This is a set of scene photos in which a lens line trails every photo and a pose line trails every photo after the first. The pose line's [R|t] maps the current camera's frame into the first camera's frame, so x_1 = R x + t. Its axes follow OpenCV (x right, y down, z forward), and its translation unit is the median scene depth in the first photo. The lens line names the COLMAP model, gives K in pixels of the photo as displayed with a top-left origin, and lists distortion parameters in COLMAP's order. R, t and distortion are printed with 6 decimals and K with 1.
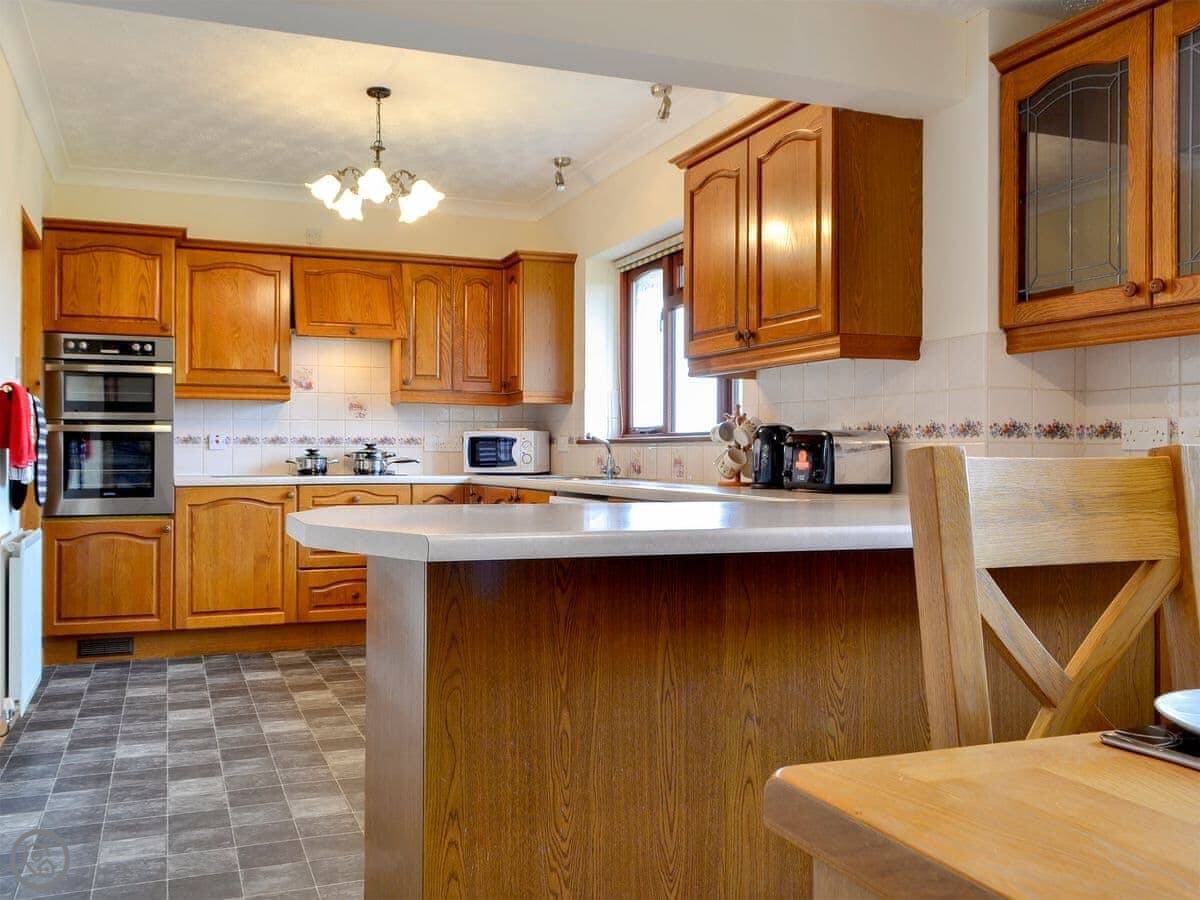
lens RADIAL K [[1122.0, 0, 514.0], [0, 1122.0, 450.0], [0, 0, 1]] dist [0.012402, -0.004834]
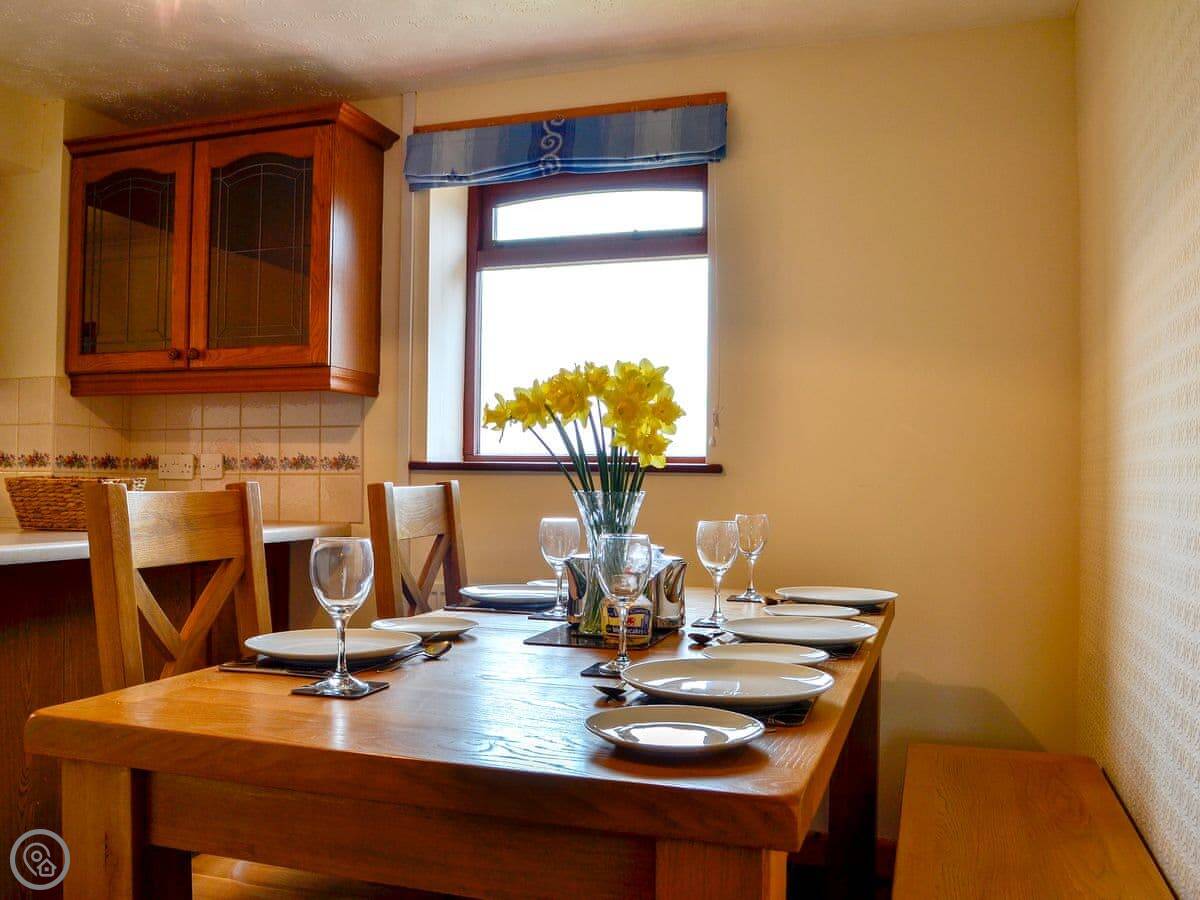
lens RADIAL K [[1052.4, 0, 600.5], [0, 1052.4, 458.5], [0, 0, 1]] dist [-0.053057, -0.003442]
pose [[0.601933, 0.021194, 0.798265, -0.100867], [-0.009171, 0.999765, -0.019628, -0.005401], [-0.798494, 0.004494, 0.601986, -0.096446]]
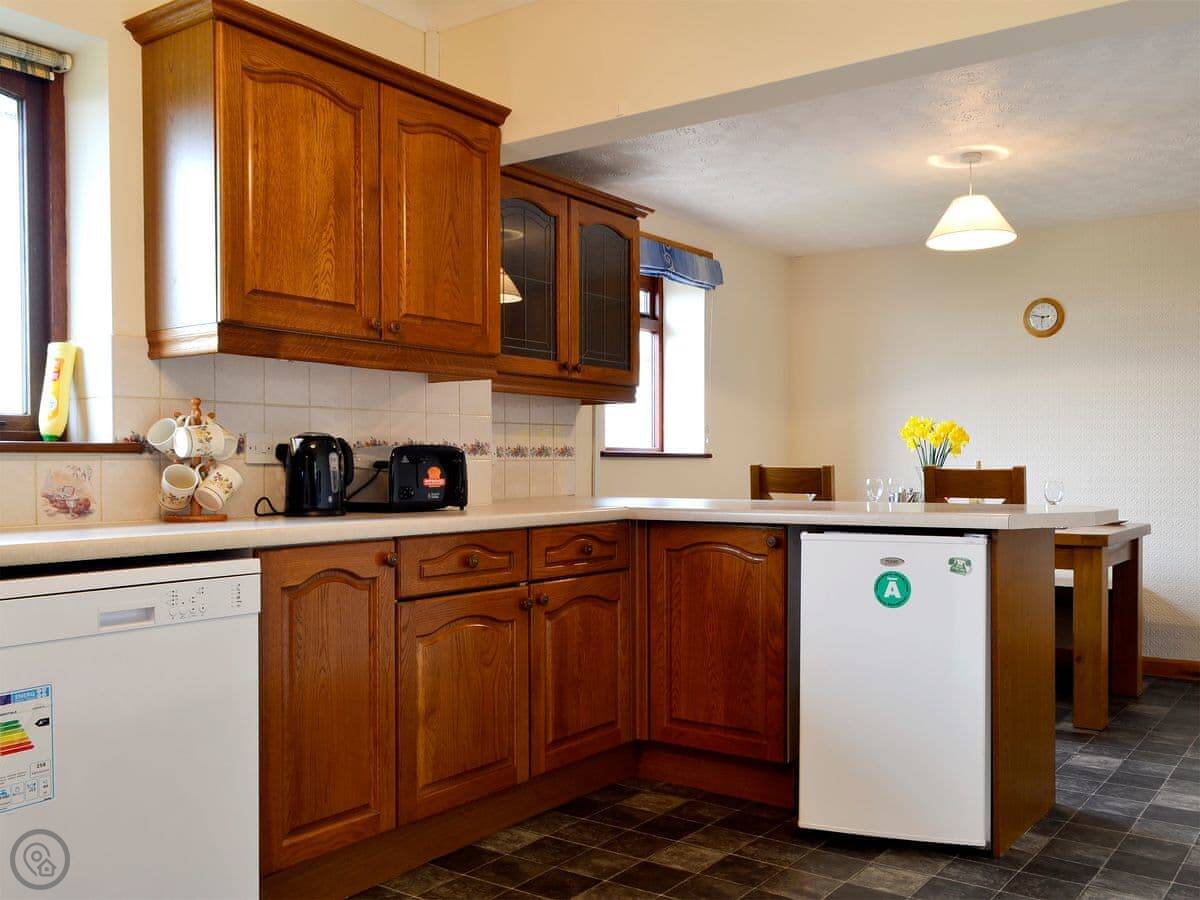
lens RADIAL K [[1052.4, 0, 600.5], [0, 1052.4, 458.5], [0, 0, 1]] dist [-0.053057, -0.003442]
pose [[-0.575346, -0.002774, 0.817906, -0.695886], [-0.008511, 0.999960, -0.002595, -0.007339], [-0.817866, -0.008454, -0.575347, 1.800701]]
